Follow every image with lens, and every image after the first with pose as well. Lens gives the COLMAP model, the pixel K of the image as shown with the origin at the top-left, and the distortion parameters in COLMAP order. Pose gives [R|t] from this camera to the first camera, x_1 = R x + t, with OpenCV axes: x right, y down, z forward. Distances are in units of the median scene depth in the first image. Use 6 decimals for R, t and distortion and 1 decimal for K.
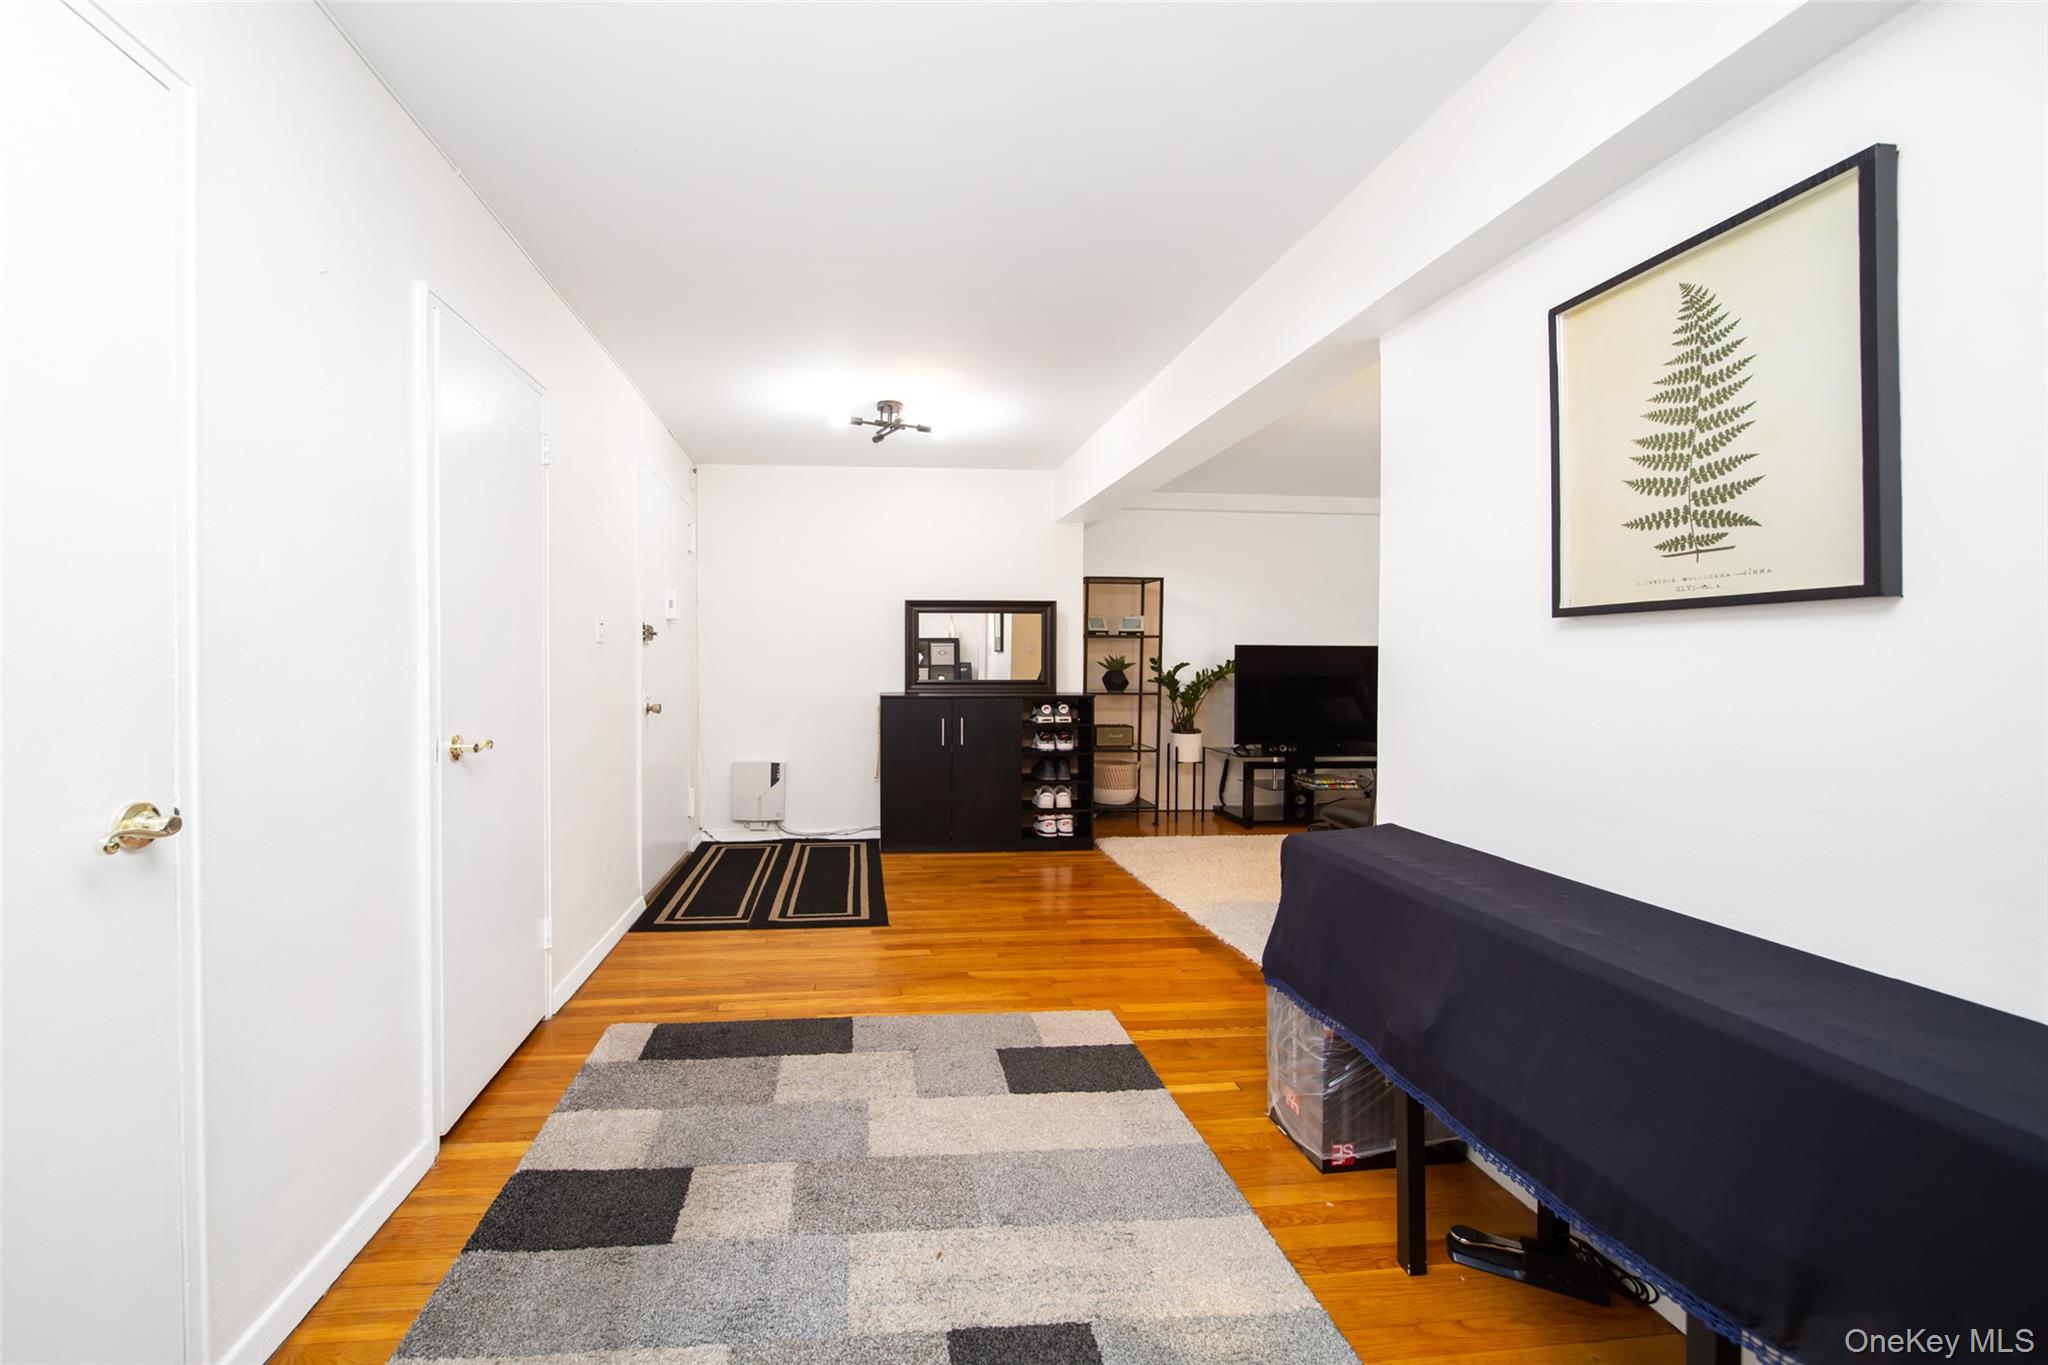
lens RADIAL K [[740.3, 0, 1022.0], [0, 740.3, 665.1], [0, 0, 1]] dist [0.001637, 0.000126]
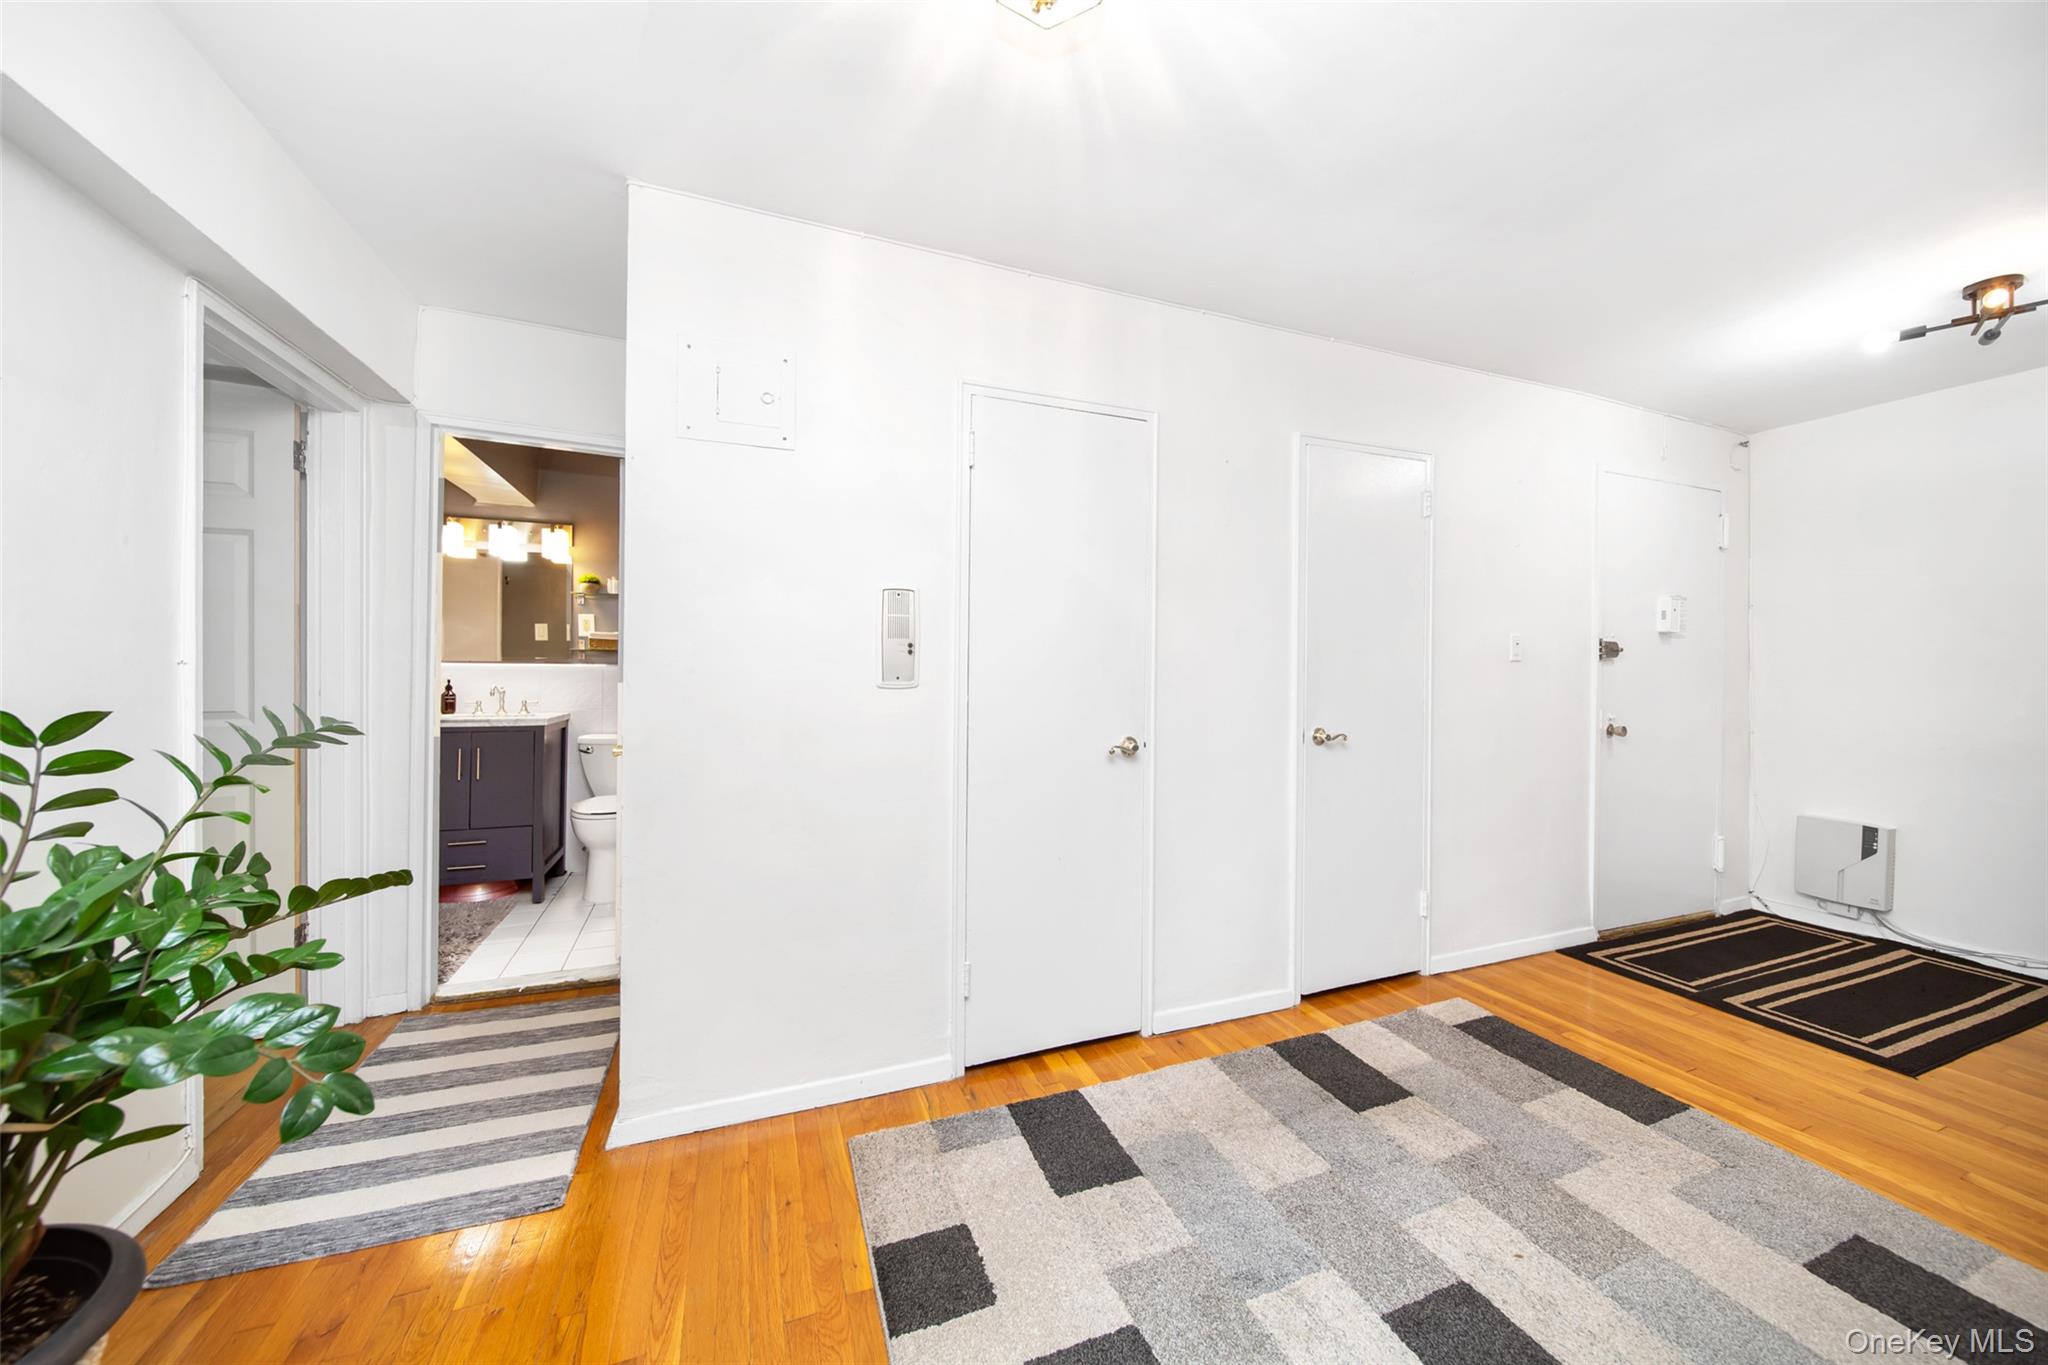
lens RADIAL K [[807.4, 0, 951.3], [0, 807.4, 673.8], [0, 0, 1]] dist [-0.011127, -0.000023]
pose [[0.178342, 0.010524, -0.983912, 0.506246], [-0.018353, 0.999804, 0.007367, -0.006751], [0.983797, 0.016744, 0.178500, 0.004265]]
